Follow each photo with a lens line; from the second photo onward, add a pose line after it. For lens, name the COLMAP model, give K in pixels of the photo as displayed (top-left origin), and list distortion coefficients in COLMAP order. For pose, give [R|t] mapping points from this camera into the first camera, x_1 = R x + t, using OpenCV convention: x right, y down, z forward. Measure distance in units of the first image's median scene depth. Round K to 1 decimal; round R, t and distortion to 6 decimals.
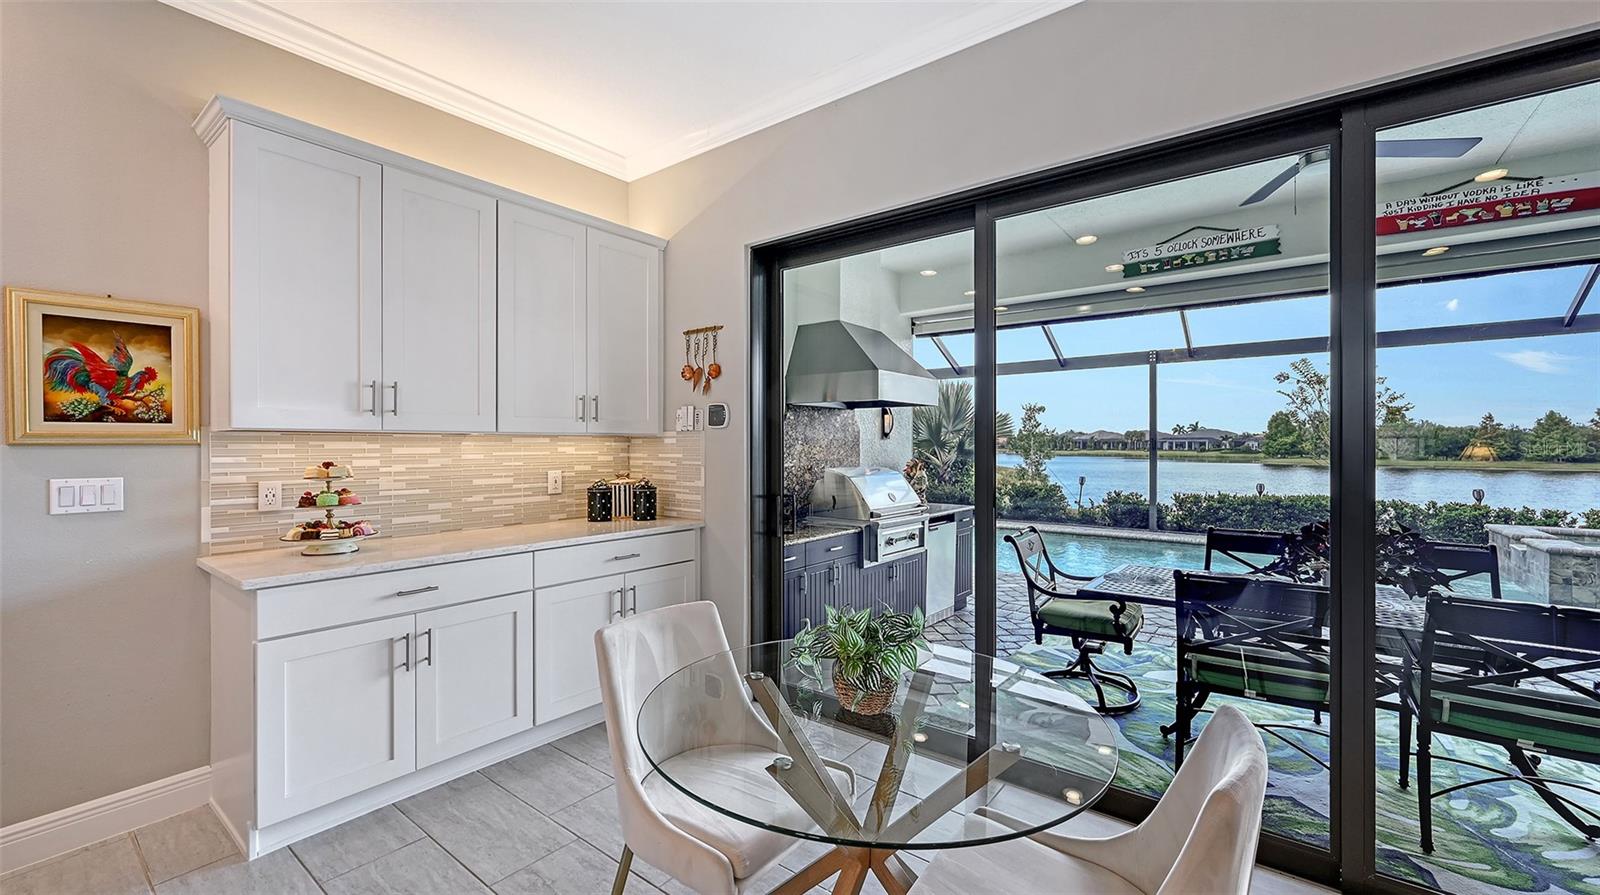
lens RADIAL K [[642.3, 0, 806.7], [0, 642.3, 440.7], [0, 0, 1]] dist [0.002496, 0.000042]
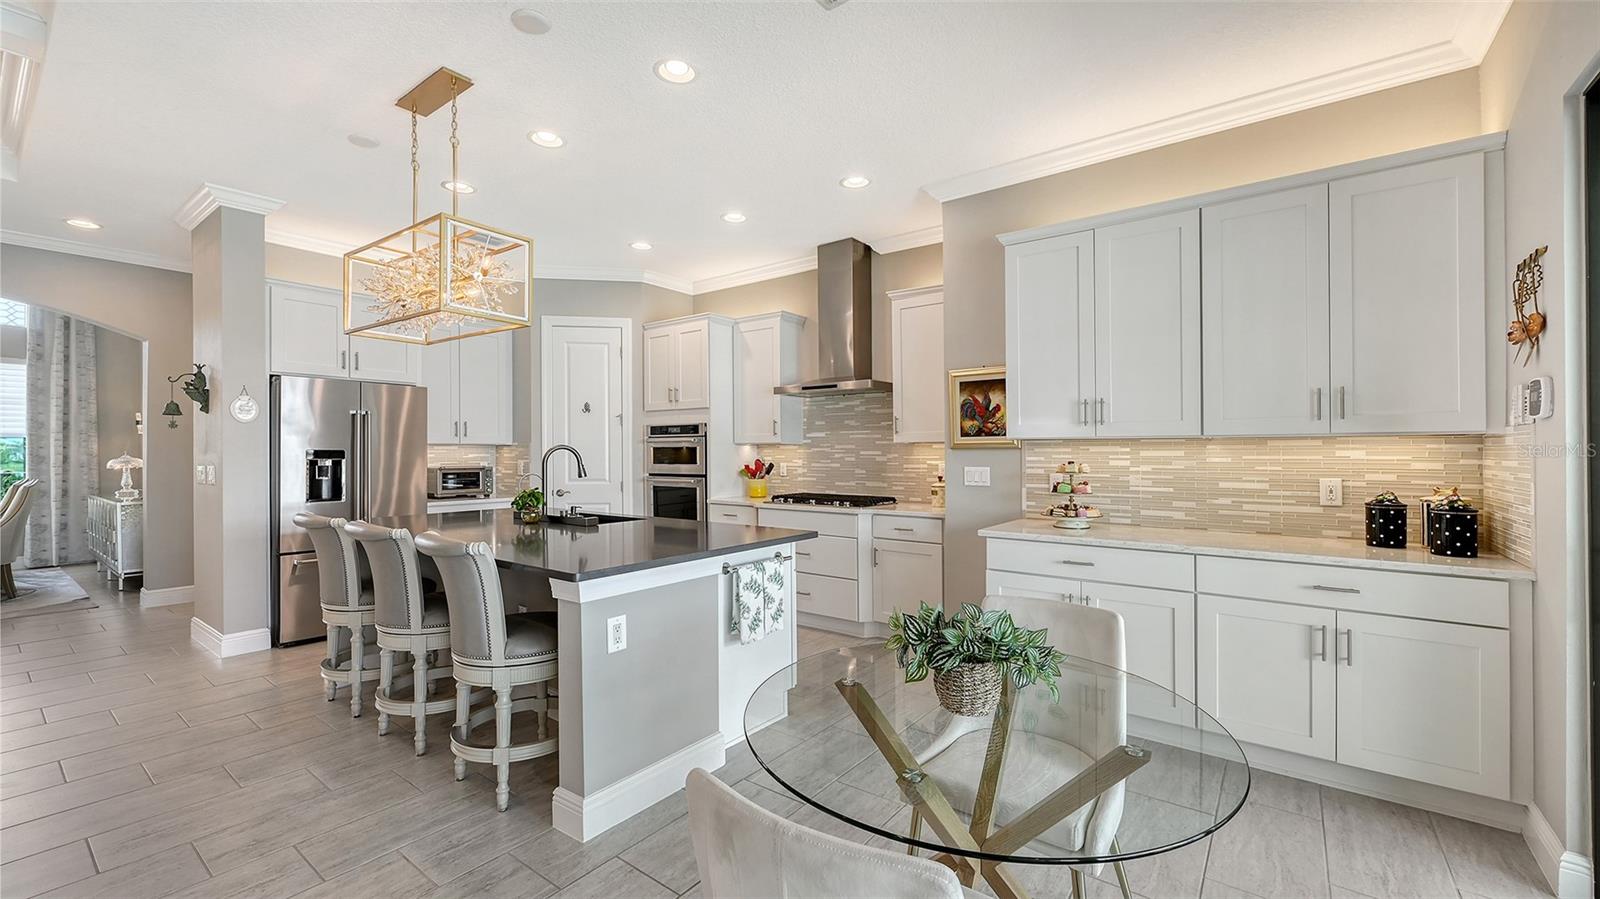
lens RADIAL K [[642.3, 0, 810.1], [0, 642.3, 460.1], [0, 0, 1]] dist [0.002496, 0.000042]
pose [[0.017215, 0.014205, -0.999751, 0.437887], [0.008410, 0.999862, 0.014351, 0.004538], [0.999816, -0.008655, 0.017093, 0.300415]]
